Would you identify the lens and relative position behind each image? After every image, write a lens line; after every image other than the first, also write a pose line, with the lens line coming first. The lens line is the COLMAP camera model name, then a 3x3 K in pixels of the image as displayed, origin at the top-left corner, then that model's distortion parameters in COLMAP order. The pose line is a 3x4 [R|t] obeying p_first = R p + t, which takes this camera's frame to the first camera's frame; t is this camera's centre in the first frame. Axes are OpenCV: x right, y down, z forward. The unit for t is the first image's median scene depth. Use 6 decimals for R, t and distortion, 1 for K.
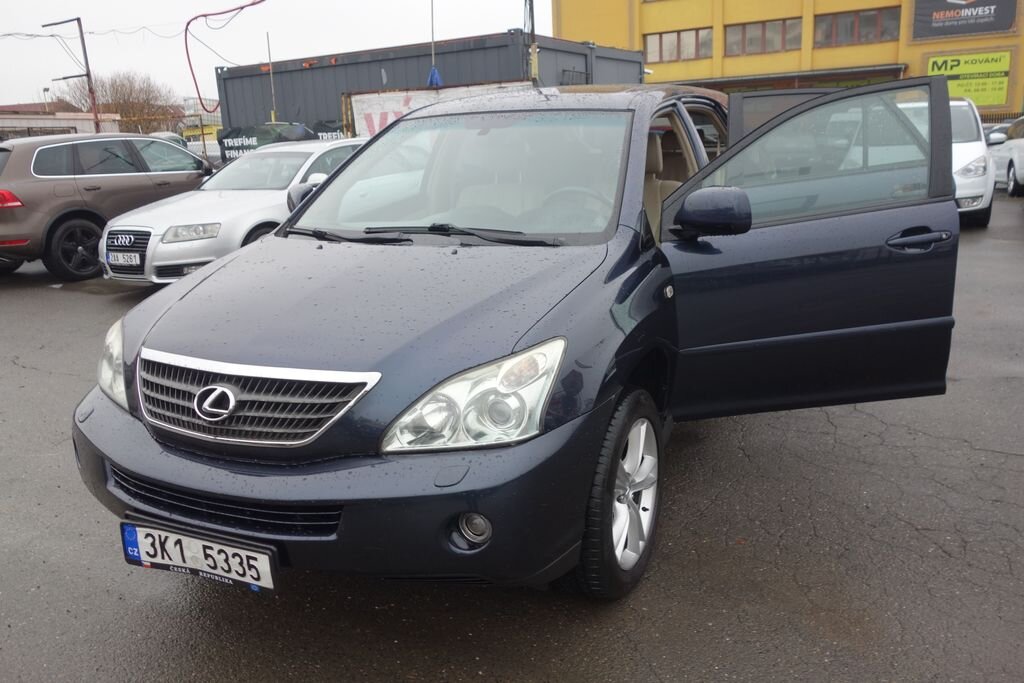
lens RADIAL K [[810.9, 0, 509.6], [0, 810.9, 341.4], [0, 0, 1]] dist [0.003255, -0.004923]
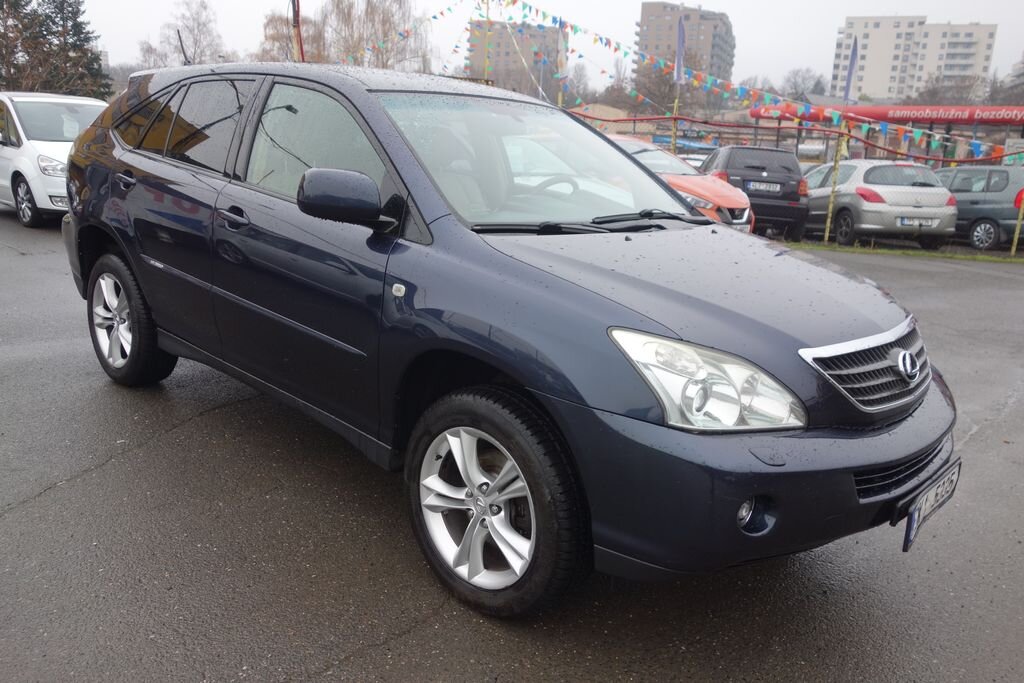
lens RADIAL K [[810.9, 0, 509.6], [0, 810.9, 341.4], [0, 0, 1]] dist [0.003255, -0.004923]
pose [[0.296334, -0.177940, 0.938362, -0.305177], [0.180657, 0.975198, 0.127874, -0.038313], [-0.937843, 0.131628, 0.321130, 0.225198]]
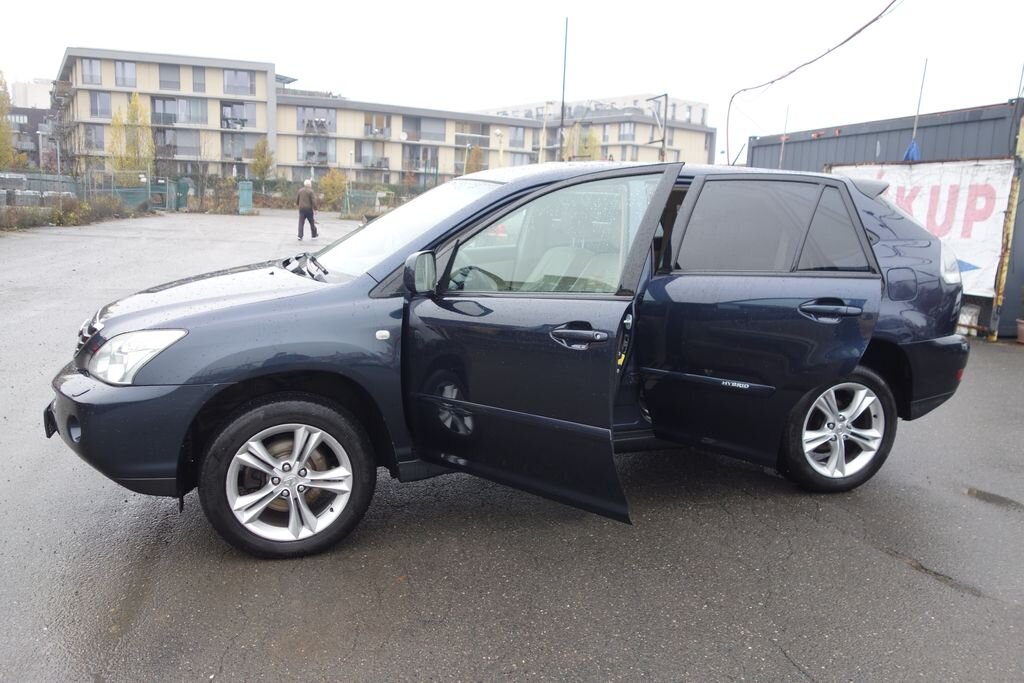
lens RADIAL K [[810.9, 0, 509.6], [0, 810.9, 341.4], [0, 0, 1]] dist [0.003255, -0.004923]
pose [[0.685985, 0.195753, -0.700790, 0.294448], [-0.248138, 0.968332, 0.027591, -0.033539], [0.683998, 0.154966, 0.712834, 0.077587]]
